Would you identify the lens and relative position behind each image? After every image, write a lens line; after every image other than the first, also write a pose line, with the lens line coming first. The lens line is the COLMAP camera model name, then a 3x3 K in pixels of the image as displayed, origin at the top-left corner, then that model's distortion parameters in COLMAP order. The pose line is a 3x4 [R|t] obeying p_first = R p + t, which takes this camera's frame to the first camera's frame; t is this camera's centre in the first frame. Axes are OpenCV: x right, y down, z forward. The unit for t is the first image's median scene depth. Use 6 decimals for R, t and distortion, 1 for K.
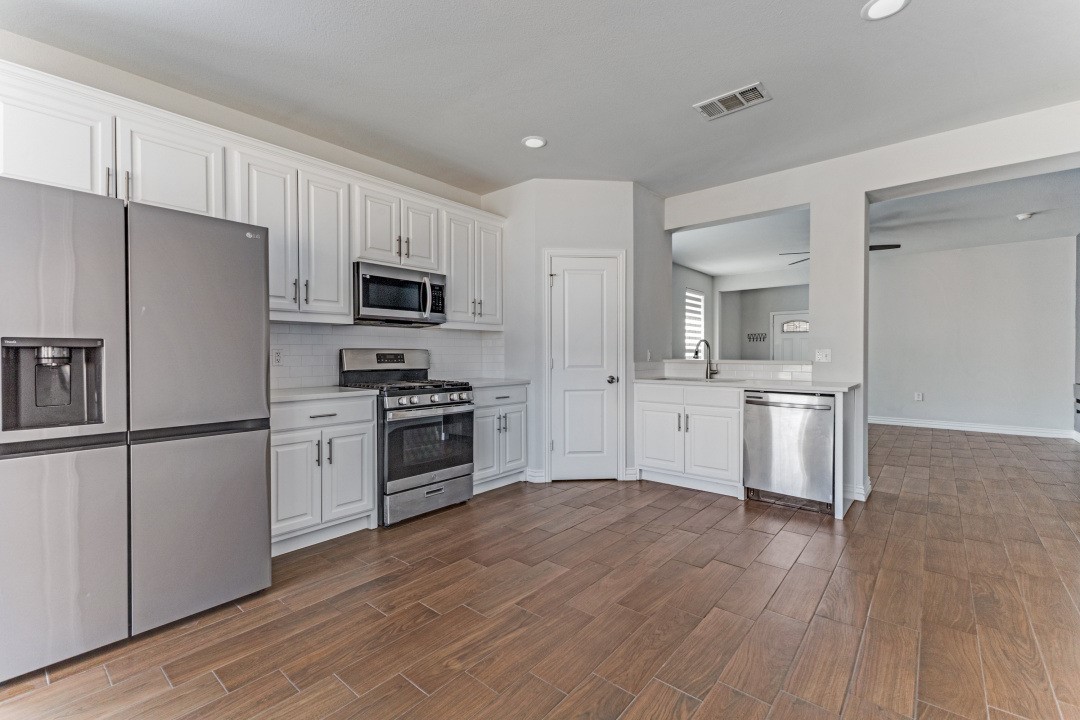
lens RADIAL K [[468.1, 0, 539.7], [0, 468.1, 357.3], [0, 0, 1]] dist [0.012143, -0.000865]
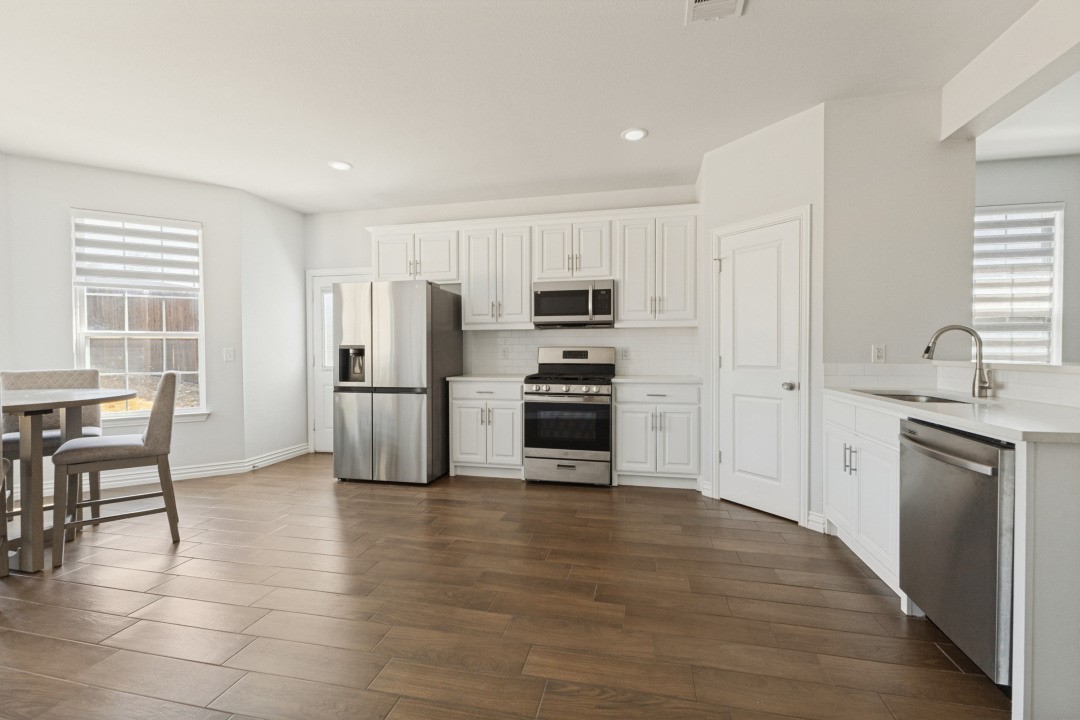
lens RADIAL K [[468.1, 0, 539.7], [0, 468.1, 357.3], [0, 0, 1]] dist [0.012143, -0.000865]
pose [[0.457513, 0.013890, -0.889094, 0.678651], [-0.004289, 0.999901, 0.013414, -0.006186], [0.889193, -0.002324, 0.457527, 0.332058]]
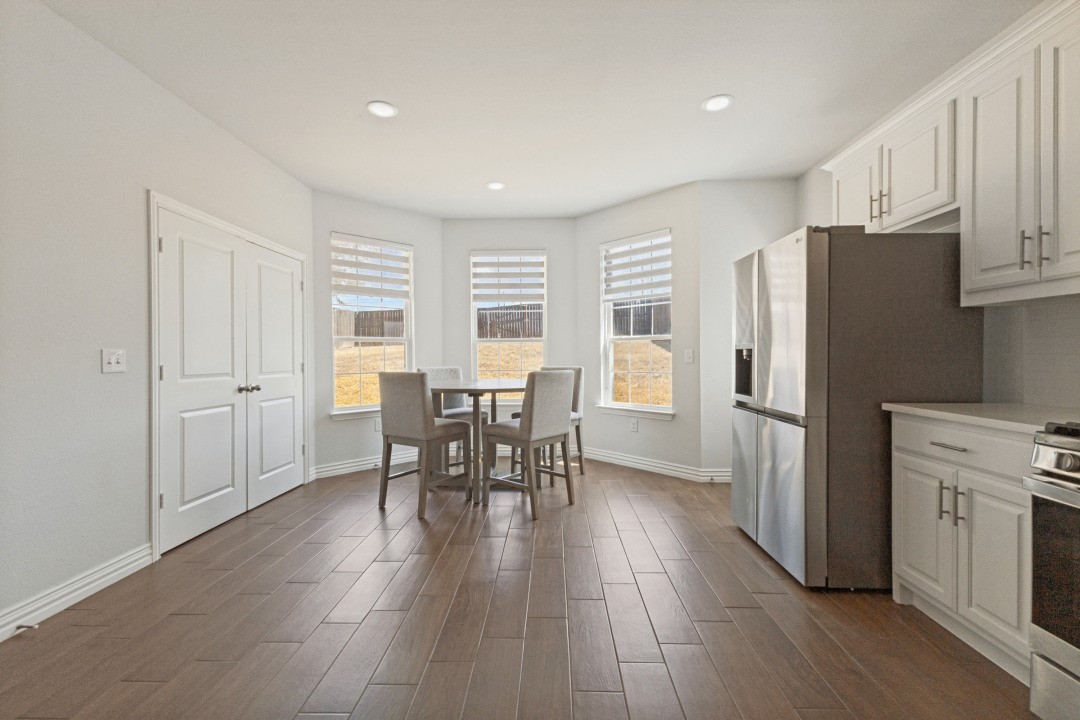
lens RADIAL K [[468.1, 0, 539.7], [0, 468.1, 357.3], [0, 0, 1]] dist [0.012143, -0.000865]
pose [[-0.786062, 0.011272, -0.618045, 0.279611], [0.002916, 0.999890, 0.014528, -0.008606], [0.618141, 0.009617, -0.786008, 0.826768]]
